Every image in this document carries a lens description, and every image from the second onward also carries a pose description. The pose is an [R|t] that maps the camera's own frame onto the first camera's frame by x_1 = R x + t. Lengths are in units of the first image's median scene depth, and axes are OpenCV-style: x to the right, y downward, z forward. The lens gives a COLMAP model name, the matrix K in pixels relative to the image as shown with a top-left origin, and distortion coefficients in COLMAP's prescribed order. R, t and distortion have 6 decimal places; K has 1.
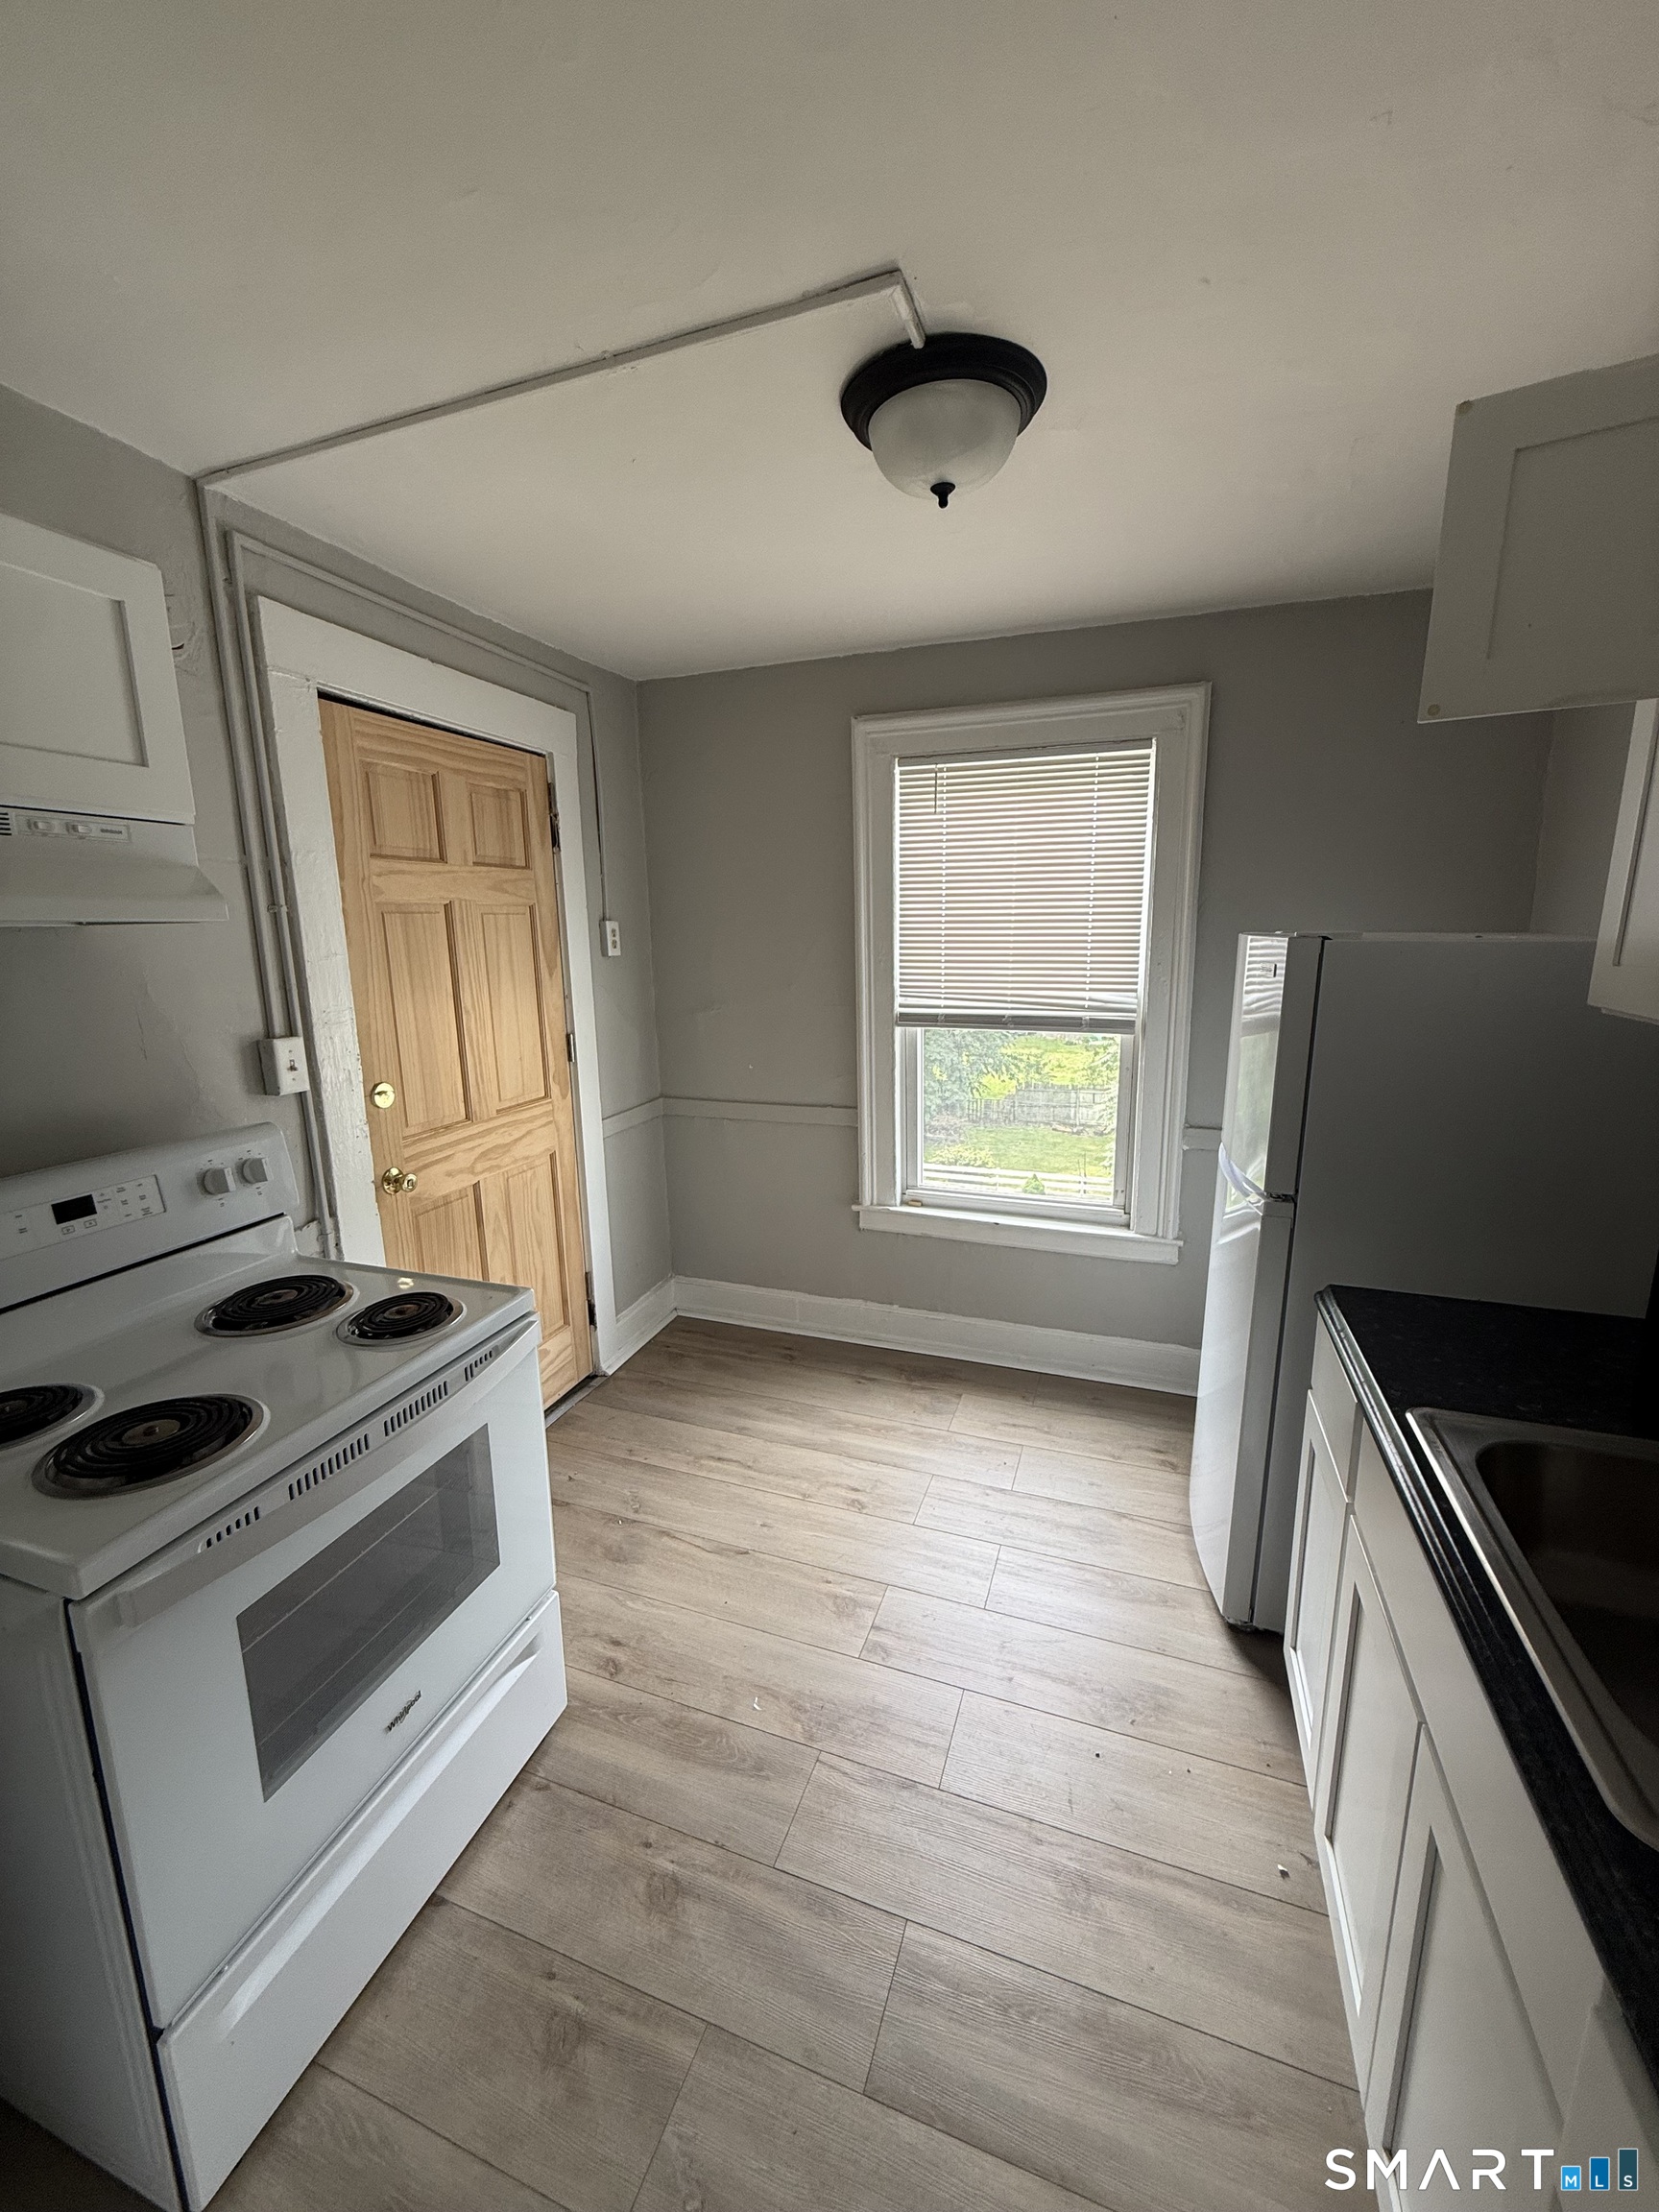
lens RADIAL K [[841.3, 0, 820.6], [0, 841.3, 1112.8], [0, 0, 1]] dist [-0.030012, -0.000074]
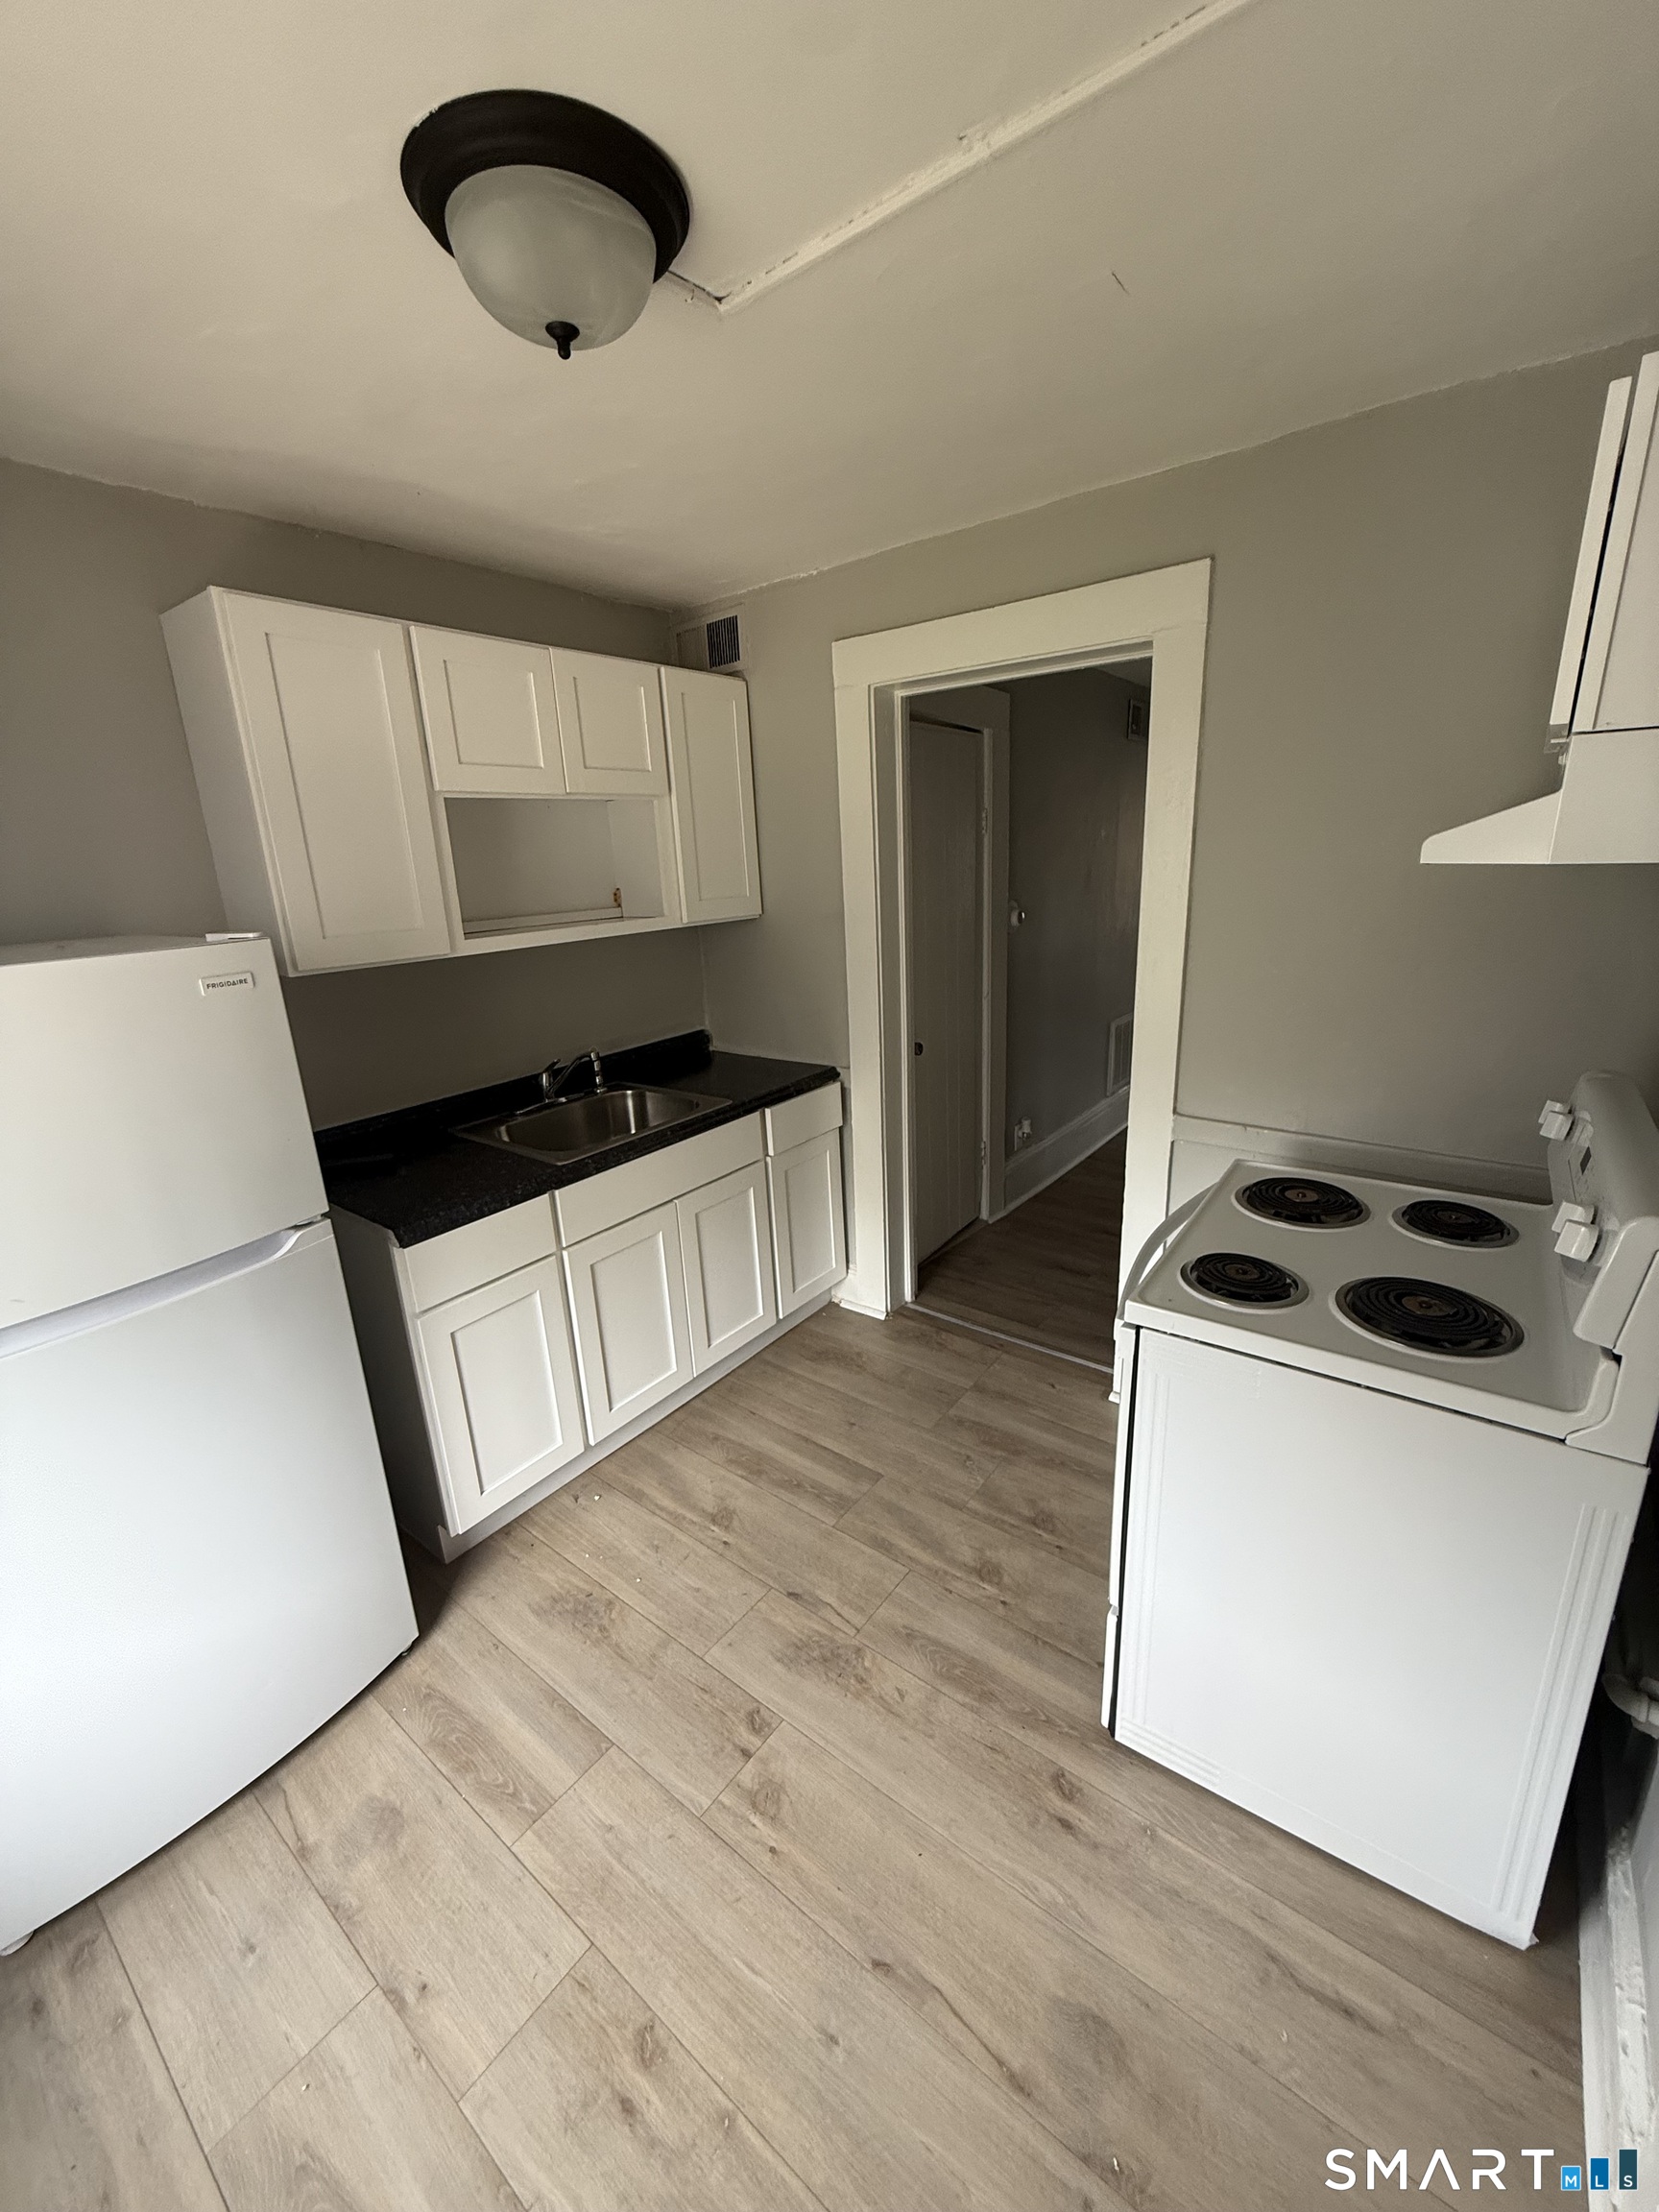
lens RADIAL K [[879.7, 0, 834.7], [0, 879.7, 1107.5], [0, 0, 1]] dist [0.000433, 0.000129]
pose [[-0.956101, -0.044663, 0.289614, -0.218911], [0.100564, 0.878287, 0.467438, -0.315837], [-0.275241, 0.476043, -0.835240, 1.259223]]
